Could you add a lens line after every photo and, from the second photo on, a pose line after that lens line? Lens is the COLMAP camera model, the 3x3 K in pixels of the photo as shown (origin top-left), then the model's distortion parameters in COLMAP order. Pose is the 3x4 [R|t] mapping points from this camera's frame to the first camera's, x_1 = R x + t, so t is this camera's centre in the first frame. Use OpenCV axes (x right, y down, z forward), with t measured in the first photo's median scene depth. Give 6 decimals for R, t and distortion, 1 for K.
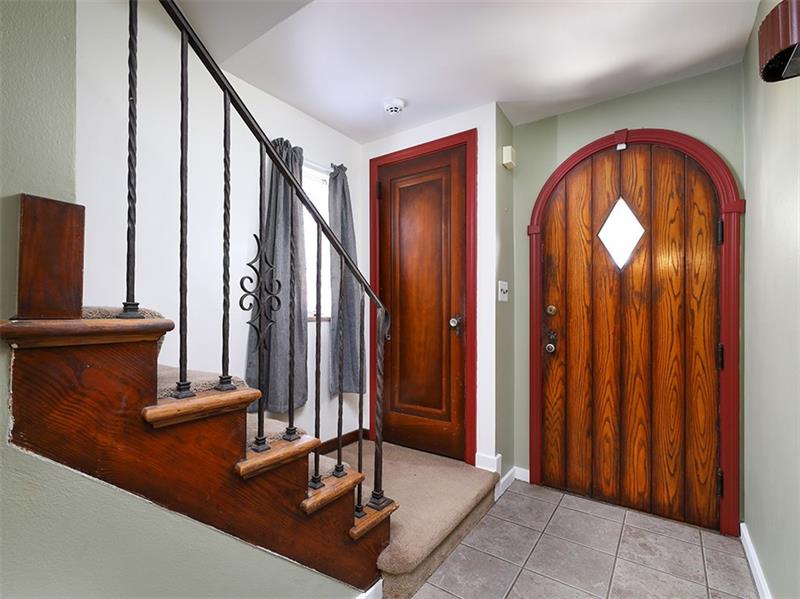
lens RADIAL K [[385.2, 0, 396.5], [0, 385.2, 304.2], [0, 0, 1]] dist [-0.000573, -0.000380]
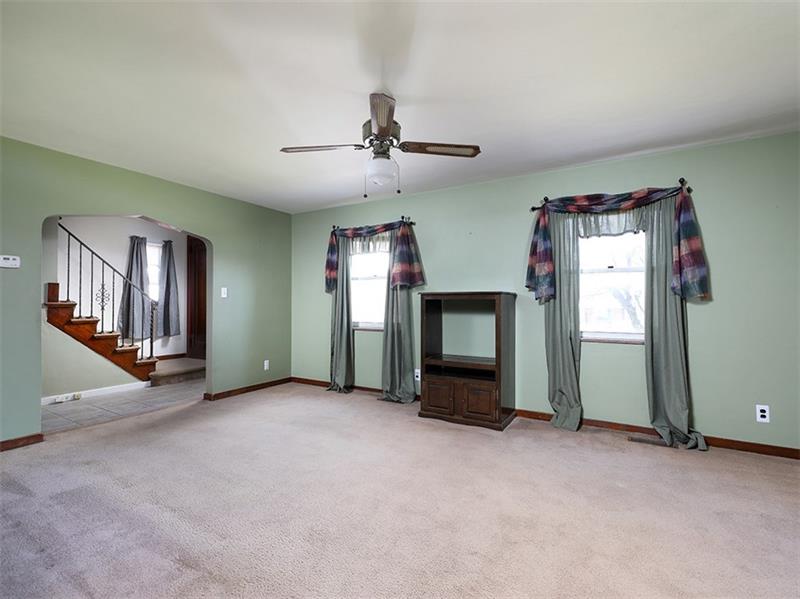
lens RADIAL K [[385.2, 0, 404.7], [0, 385.2, 296.7], [0, 0, 1]] dist [-0.000573, -0.000380]
pose [[0.997139, 0.001374, 0.075584, 3.446422], [-0.001486, 0.999998, 0.001422, -0.054813], [-0.075582, -0.001530, 0.997138, -4.521859]]
